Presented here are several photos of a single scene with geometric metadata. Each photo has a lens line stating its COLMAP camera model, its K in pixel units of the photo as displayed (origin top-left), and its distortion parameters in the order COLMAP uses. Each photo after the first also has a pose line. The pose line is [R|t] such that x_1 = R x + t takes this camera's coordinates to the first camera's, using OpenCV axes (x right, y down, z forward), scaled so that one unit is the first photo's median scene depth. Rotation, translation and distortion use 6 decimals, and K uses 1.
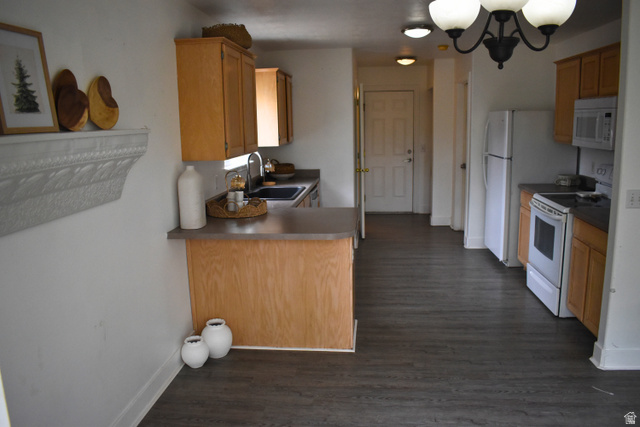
lens RADIAL K [[514.9, 0, 320.0], [0, 514.9, 213.5], [0, 0, 1]] dist [-0.053319, -0.019320]
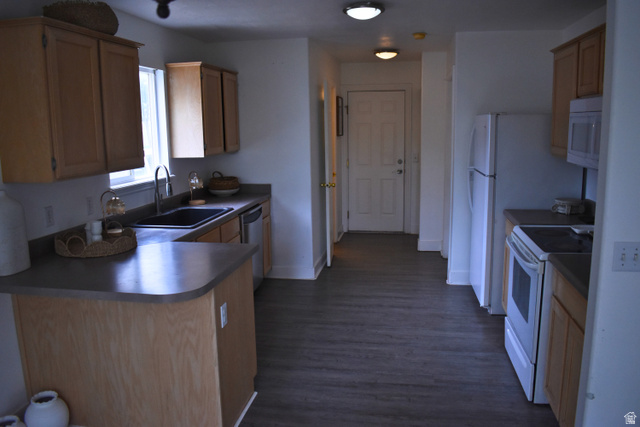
lens RADIAL K [[514.9, 0, 320.0], [0, 514.9, 213.5], [0, 0, 1]] dist [-0.053319, -0.019320]
pose [[0.996155, 0.019167, -0.085484, 0.200605], [-0.019510, 0.999805, -0.003174, -0.049061], [0.085406, 0.004829, 0.996335, 0.232434]]
